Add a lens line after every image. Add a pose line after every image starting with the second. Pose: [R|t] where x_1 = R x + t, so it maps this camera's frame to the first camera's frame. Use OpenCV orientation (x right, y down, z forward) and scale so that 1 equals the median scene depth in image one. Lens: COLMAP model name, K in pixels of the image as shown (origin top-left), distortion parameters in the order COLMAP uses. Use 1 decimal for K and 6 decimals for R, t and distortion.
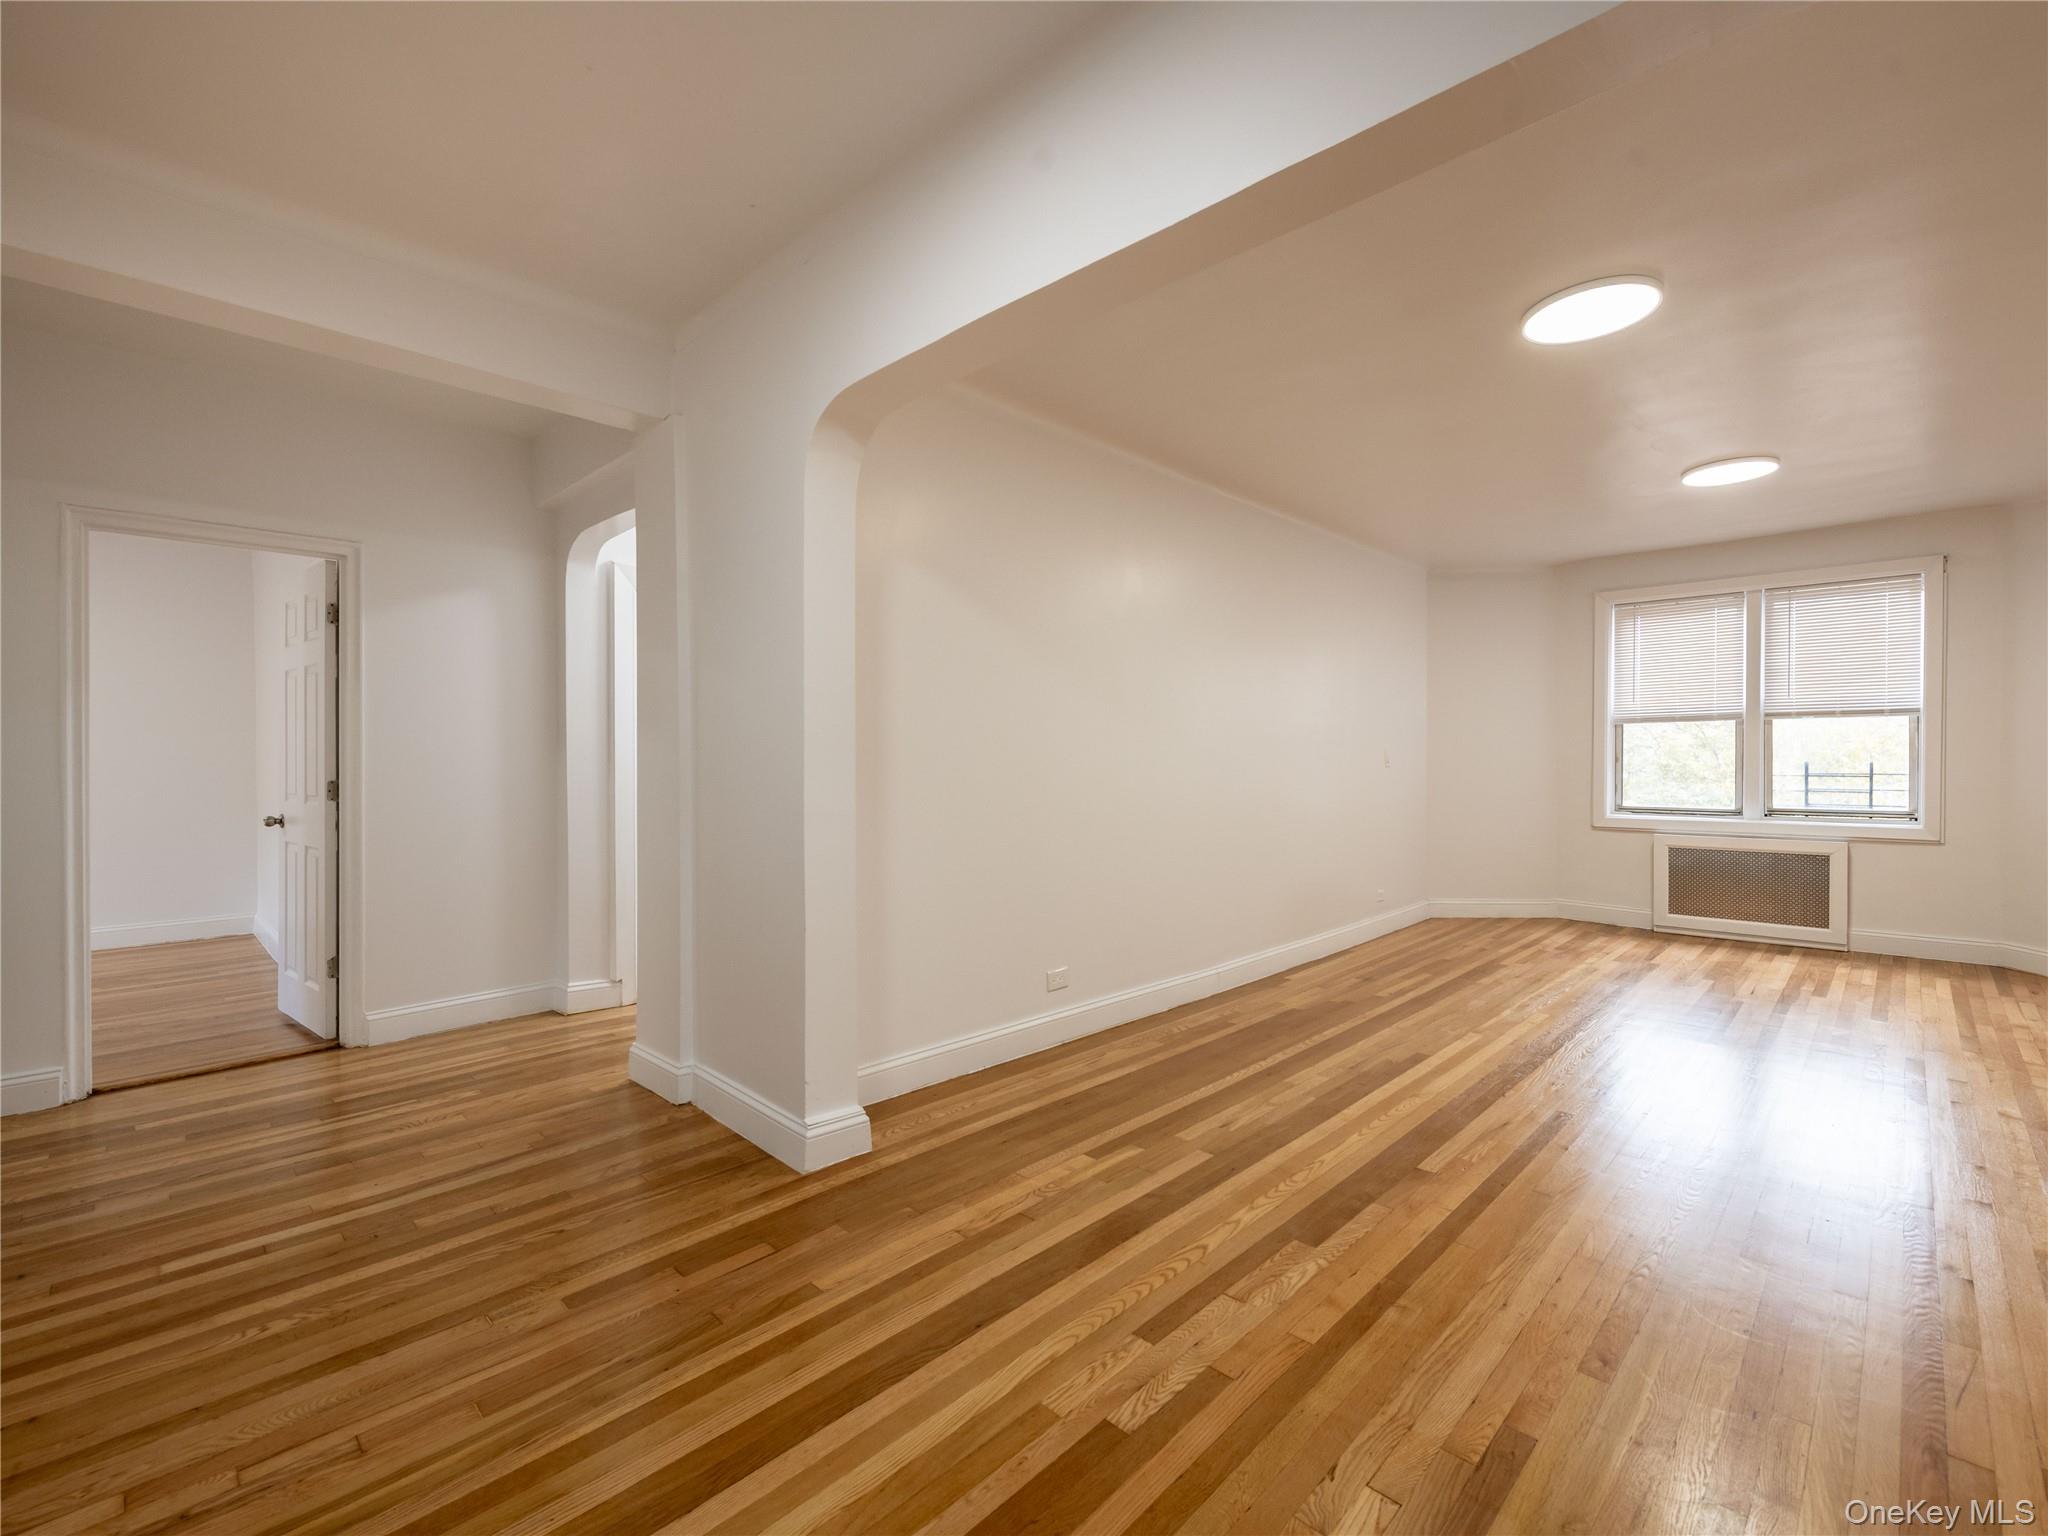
lens RADIAL K [[904.7, 0, 1029.0], [0, 904.7, 764.7], [0, 0, 1]] dist [0.000891, -0.004526]
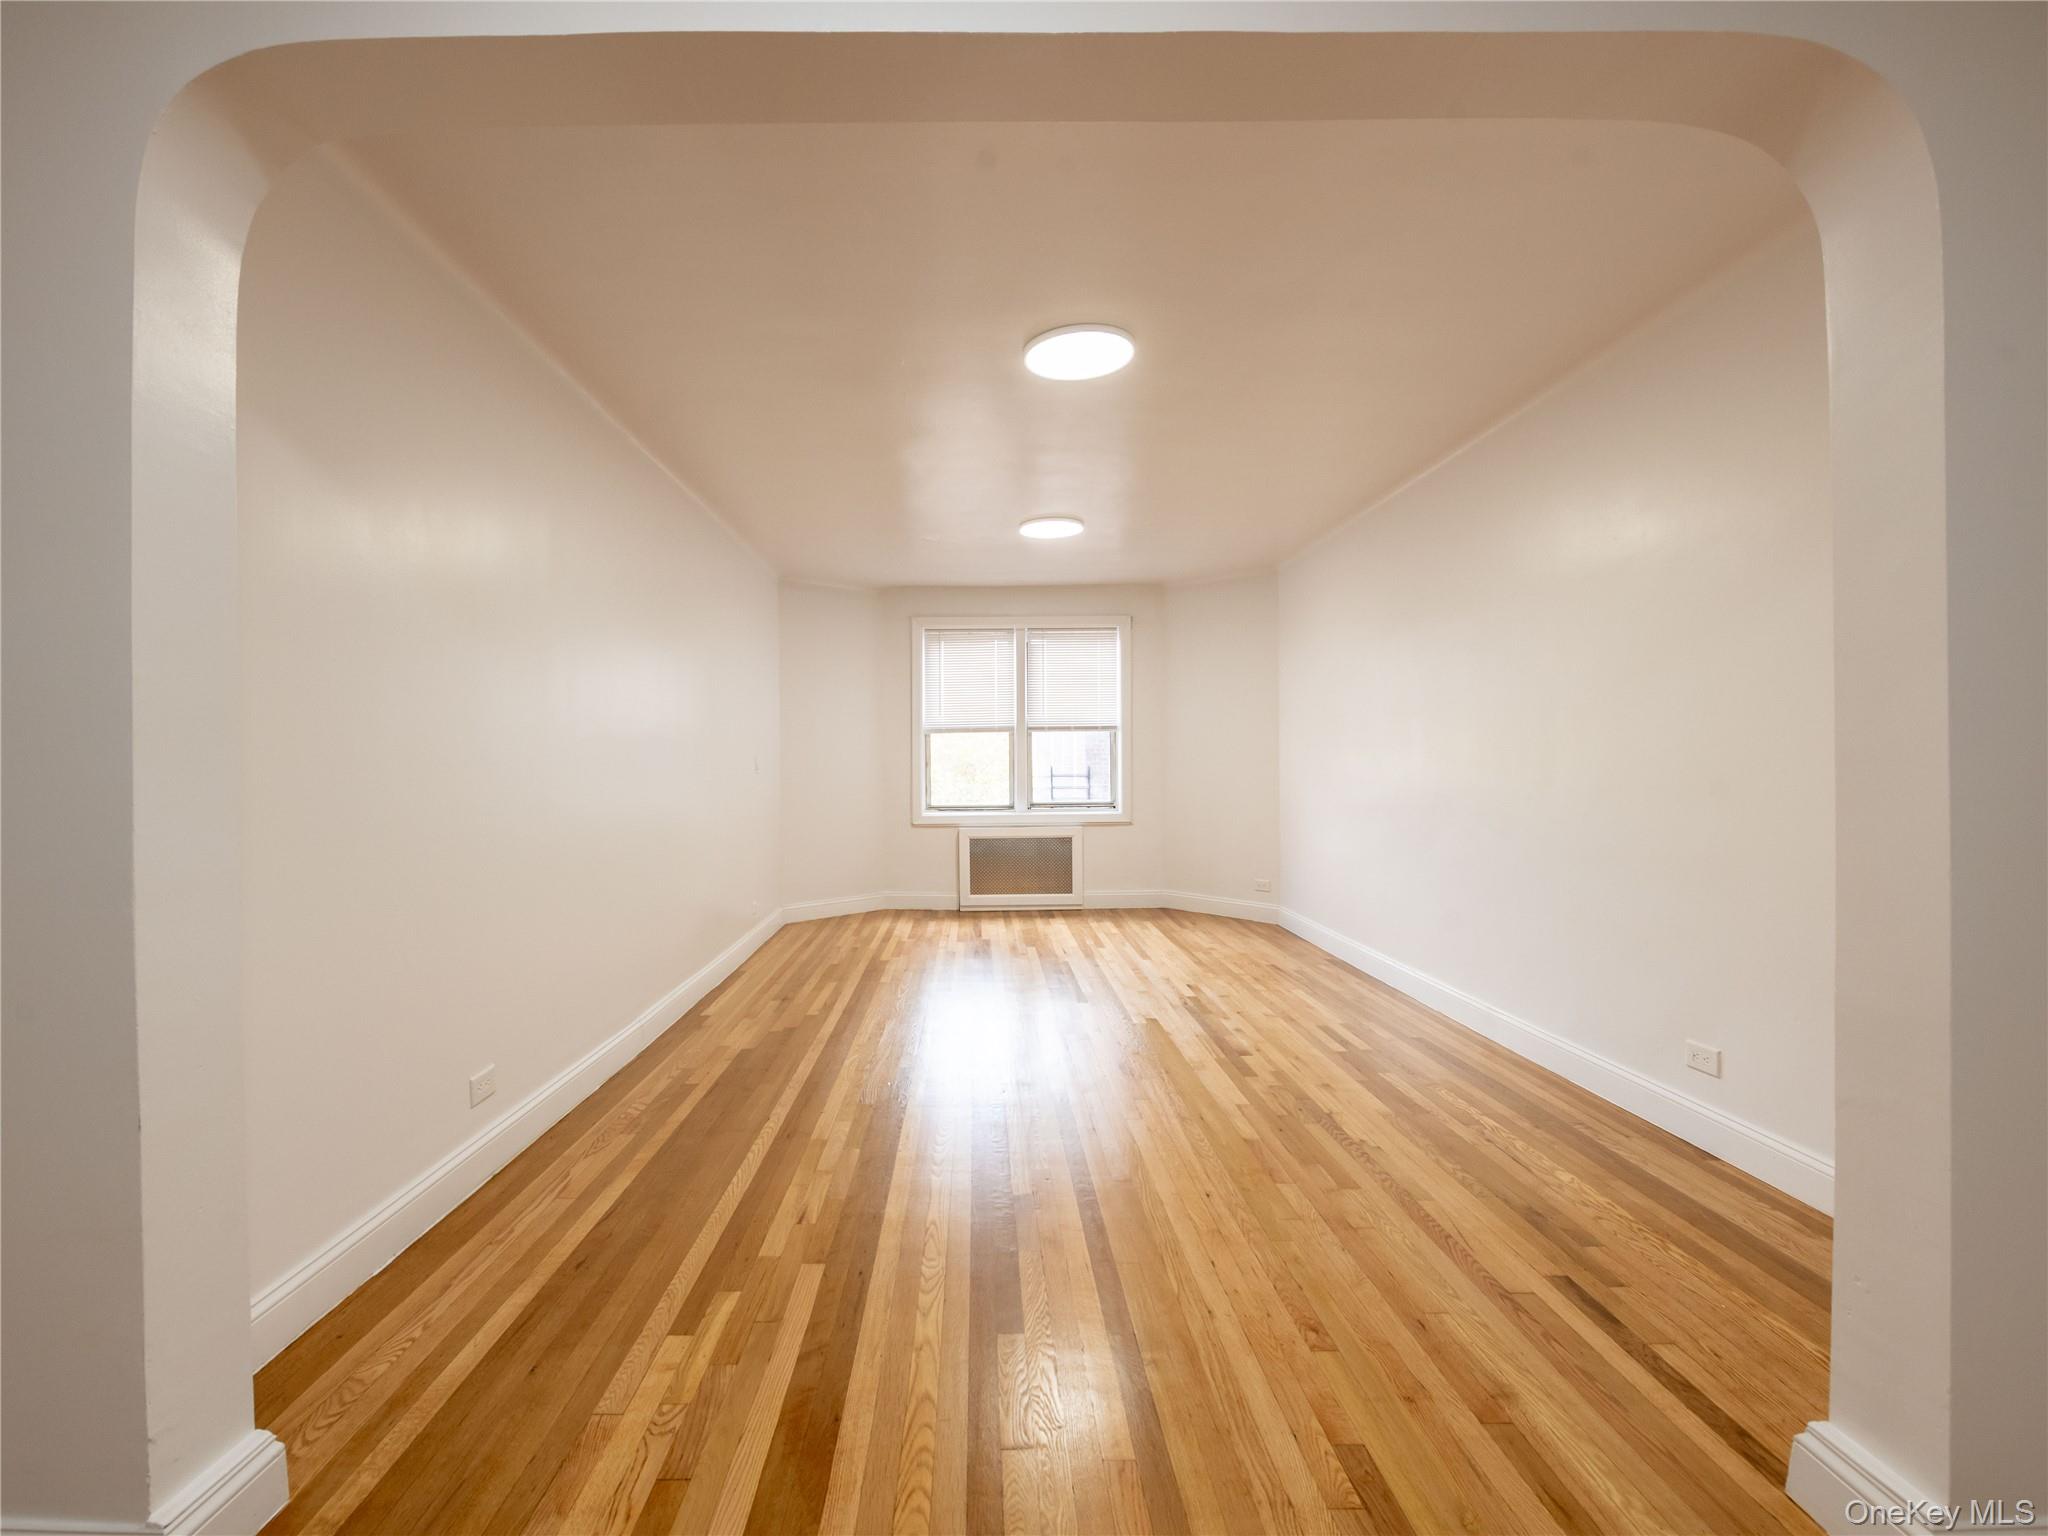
lens RADIAL K [[904.7, 0, 974.5], [0, 904.7, 765.6], [0, 0, 1]] dist [0.000891, -0.004526]
pose [[0.716862, -0.006252, 0.697187, -0.184365], [0.011464, 0.999930, -0.002821, -0.001316], [-0.697121, 0.010015, 0.716883, 0.244720]]
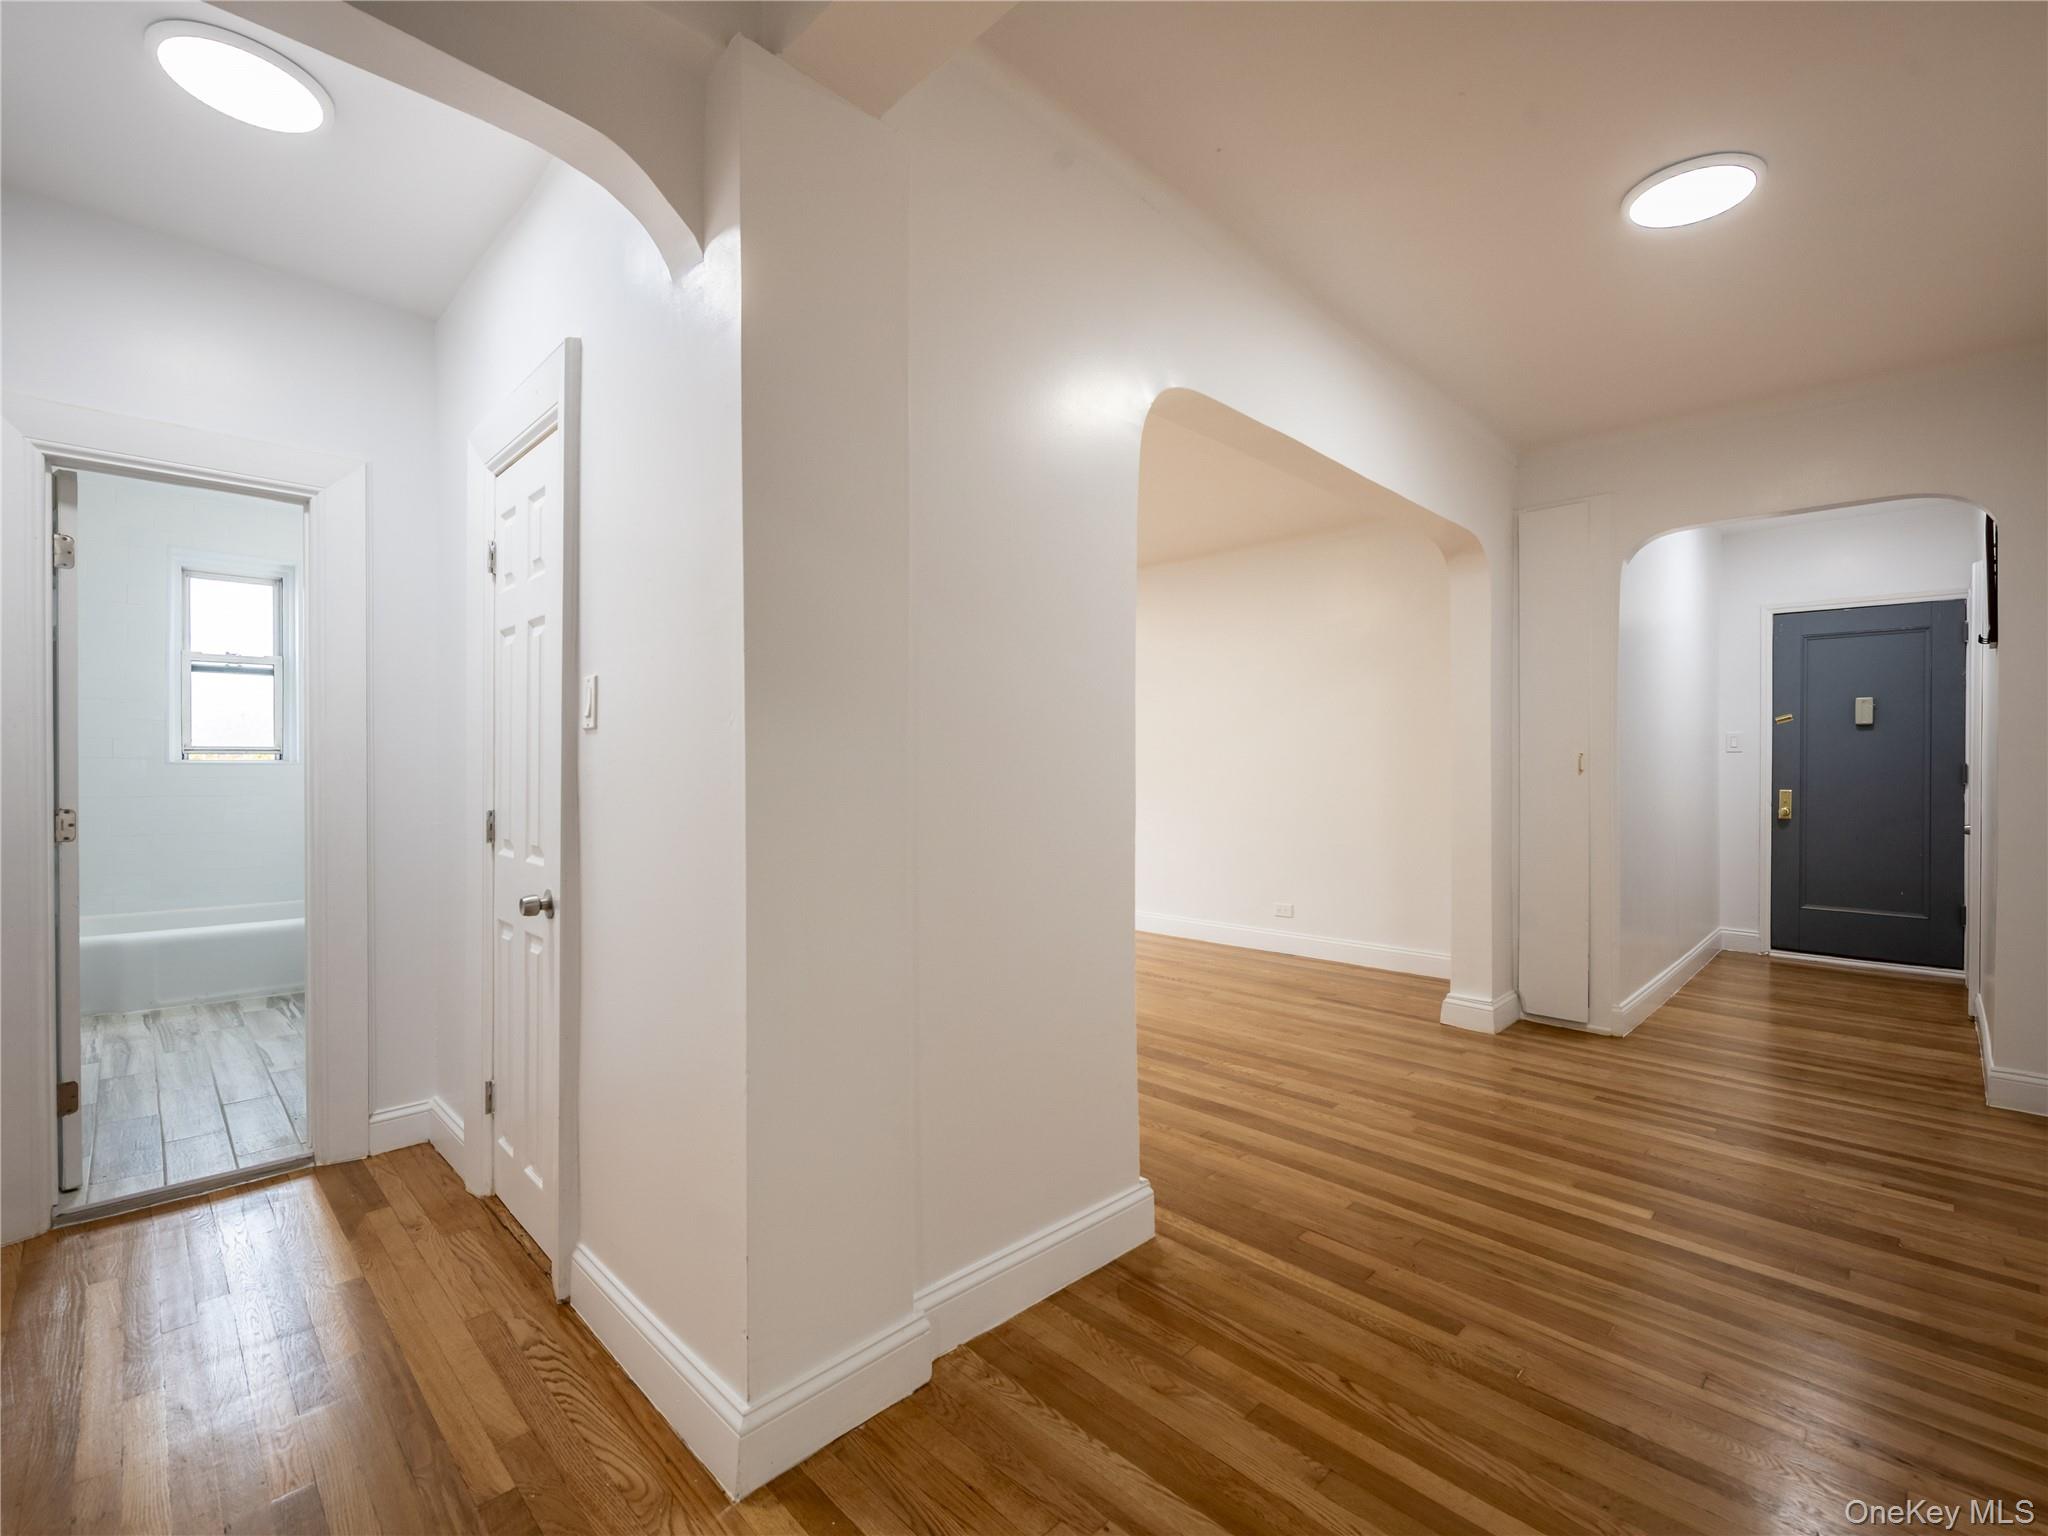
lens RADIAL K [[904.7, 0, 1036.0], [0, 904.7, 763.4], [0, 0, 1]] dist [0.000891, -0.004526]
pose [[0.012104, 0.000132, 0.999927, -0.795850], [0.003713, 0.999993, -0.000177, -0.007781], [-0.999920, 0.003715, 0.012103, 0.770214]]
